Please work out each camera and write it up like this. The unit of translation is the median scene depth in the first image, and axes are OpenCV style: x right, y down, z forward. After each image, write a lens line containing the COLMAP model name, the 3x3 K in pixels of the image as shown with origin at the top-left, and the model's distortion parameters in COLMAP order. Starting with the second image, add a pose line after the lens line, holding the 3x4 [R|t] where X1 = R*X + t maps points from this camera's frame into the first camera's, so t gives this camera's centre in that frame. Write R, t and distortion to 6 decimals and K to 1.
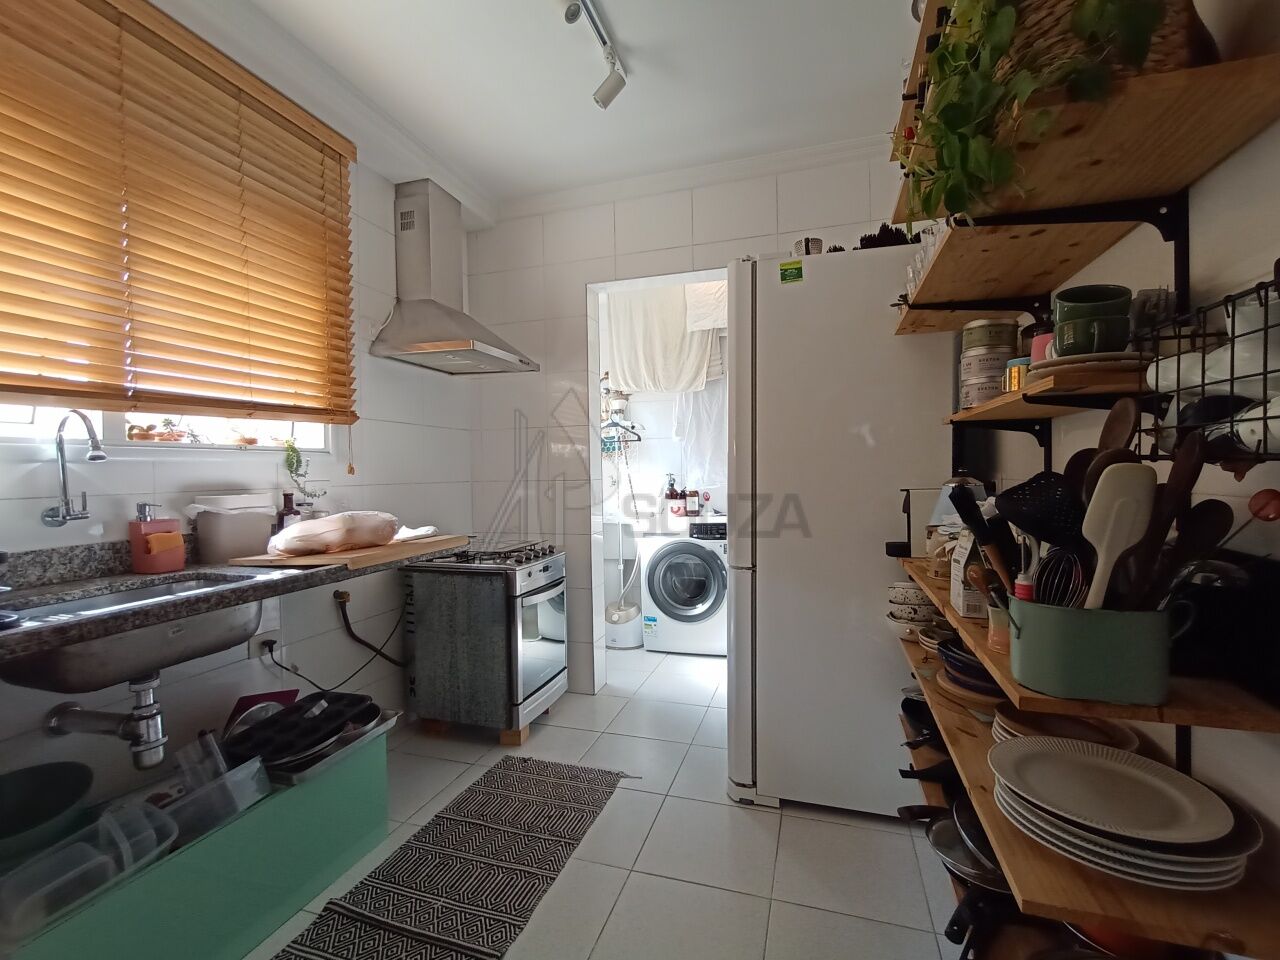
lens RADIAL K [[576.2, 0, 640.0], [0, 576.2, 480.0], [0, 0, 1]] dist [-0.005737, -0.000238]
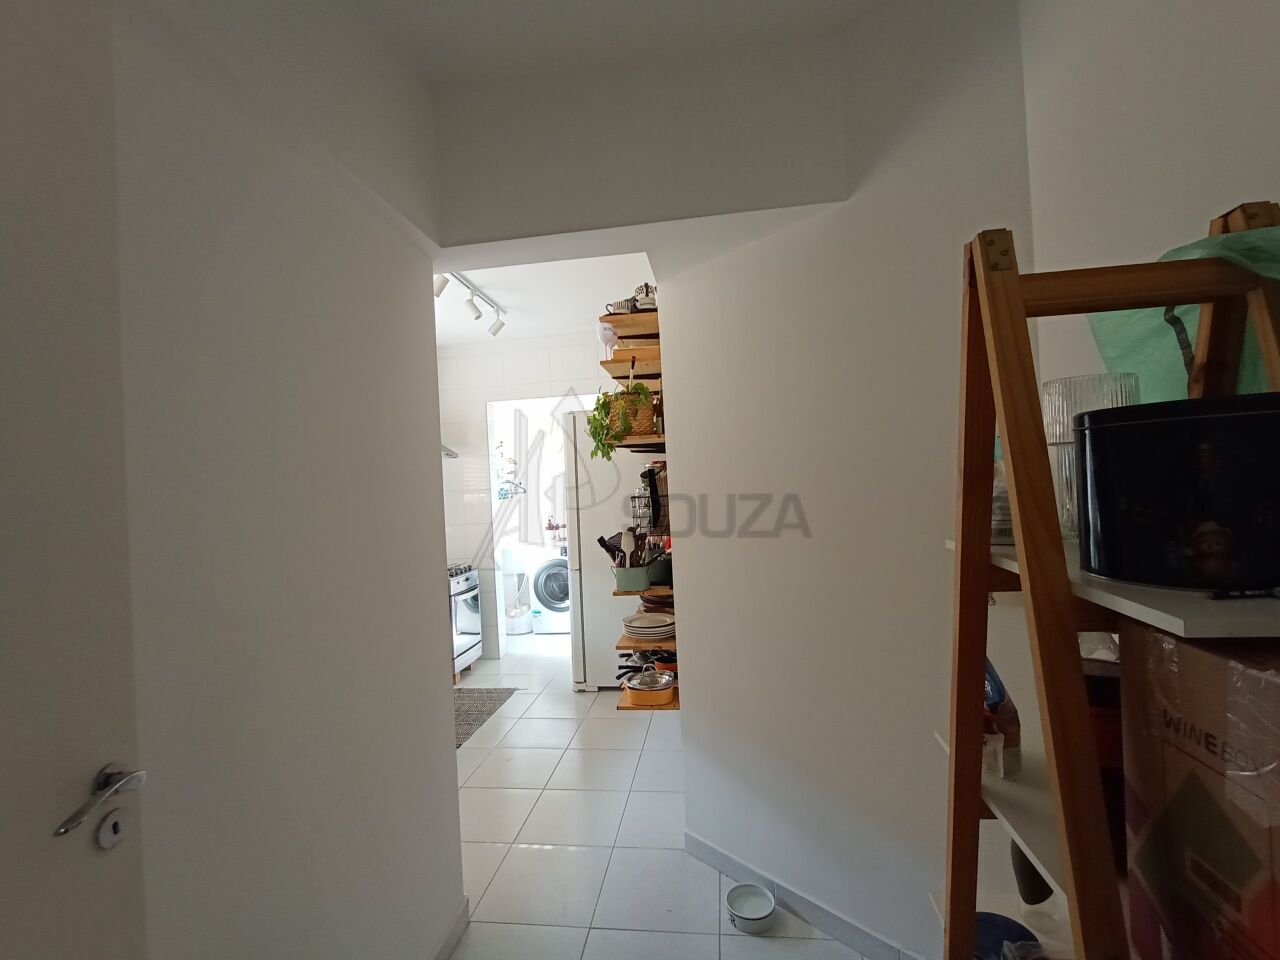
lens RADIAL K [[576.2, 0, 640.0], [0, 576.2, 480.0], [0, 0, 1]] dist [-0.005737, -0.000238]
pose [[0.984837, -0.034279, 0.170061, 0.081248], [0.039643, 0.998814, -0.028249, -0.096918], [-0.168891, 0.034563, 0.985029, -1.067252]]
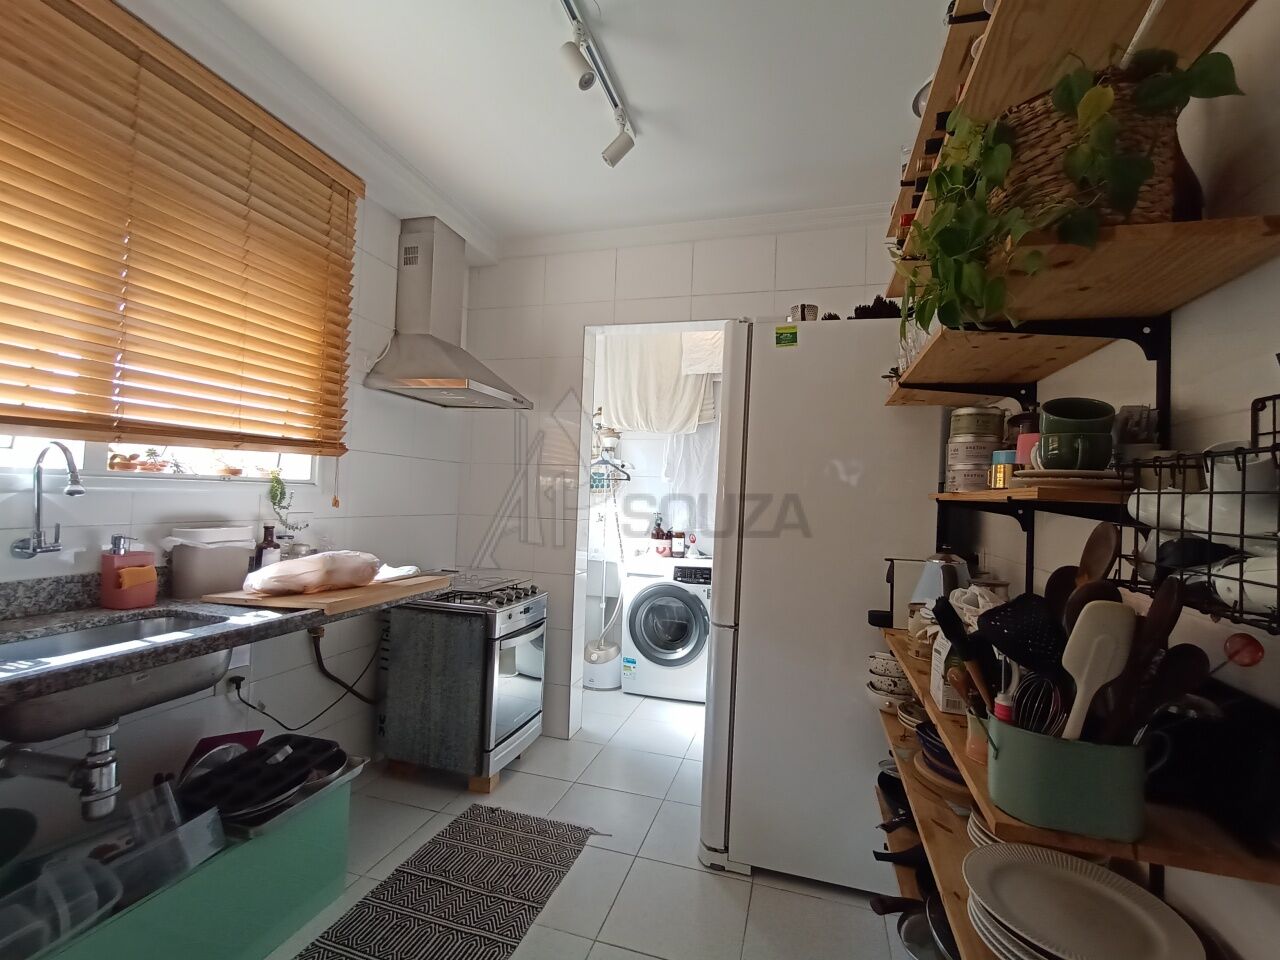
lens RADIAL K [[576.2, 0, 640.0], [0, 576.2, 480.0], [0, 0, 1]] dist [-0.005737, -0.000238]
pose [[0.998253, 0.055729, 0.019611, -0.001852], [-0.054824, 0.997526, -0.044010, -0.051719], [-0.022015, 0.042858, 0.998839, -0.000602]]
